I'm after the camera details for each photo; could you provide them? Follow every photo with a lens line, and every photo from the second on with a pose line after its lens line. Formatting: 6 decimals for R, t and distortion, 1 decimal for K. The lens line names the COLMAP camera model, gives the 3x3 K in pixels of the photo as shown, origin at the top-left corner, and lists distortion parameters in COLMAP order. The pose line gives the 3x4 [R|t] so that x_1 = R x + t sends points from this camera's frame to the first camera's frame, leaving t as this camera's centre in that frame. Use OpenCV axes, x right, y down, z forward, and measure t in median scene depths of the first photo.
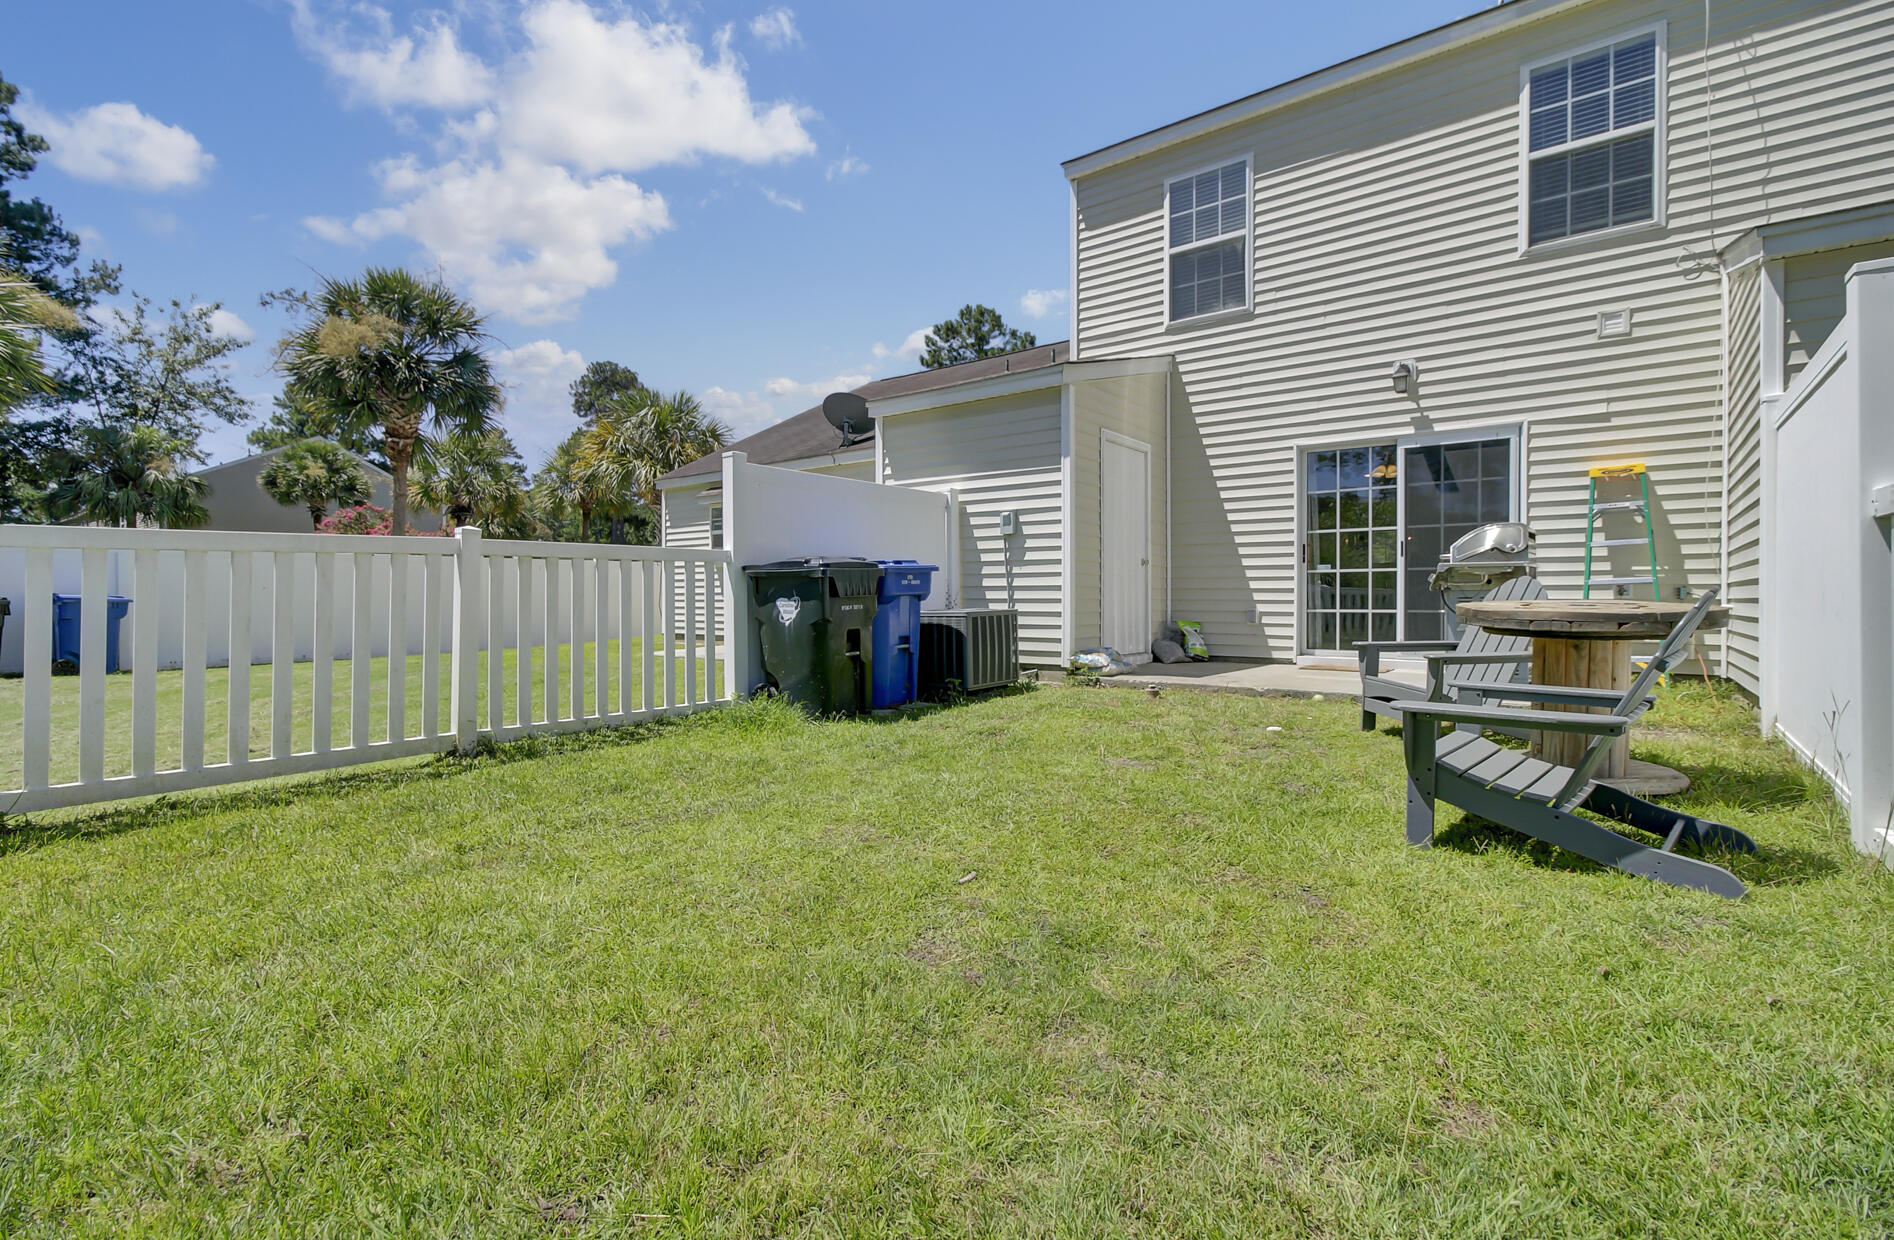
lens RADIAL K [[862.5, 0, 949.6], [0, 862.5, 601.6], [0, 0, 1]] dist [0.005719, 0.000487]
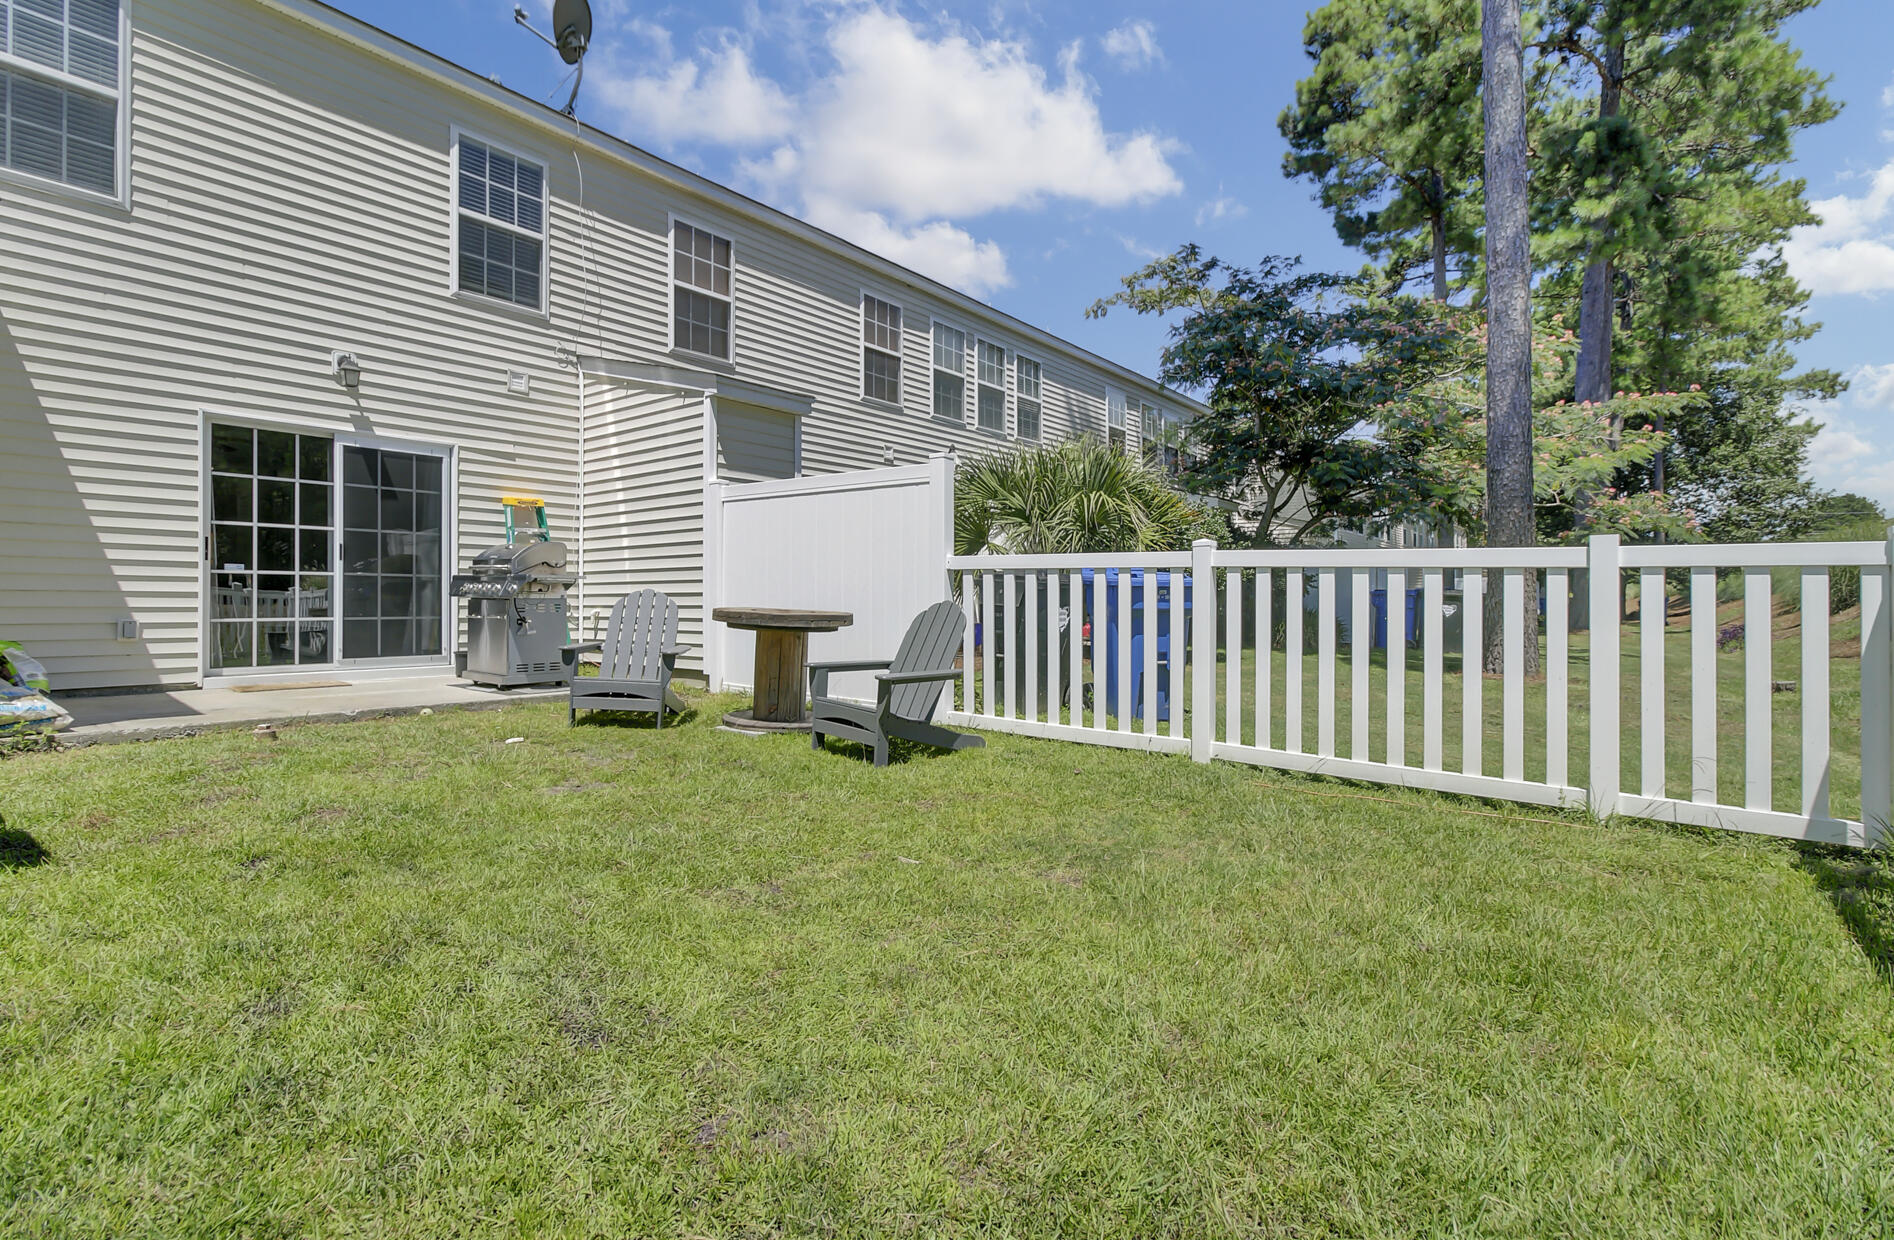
lens RADIAL K [[862.5, 0, 949.6], [0, 862.5, 601.6], [0, 0, 1]] dist [0.005719, 0.000487]
pose [[0.007062, 0.001014, 0.999975, -0.422118], [0.002898, 0.999995, -0.001035, -0.004439], [-0.999971, 0.002905, 0.007059, 0.343775]]
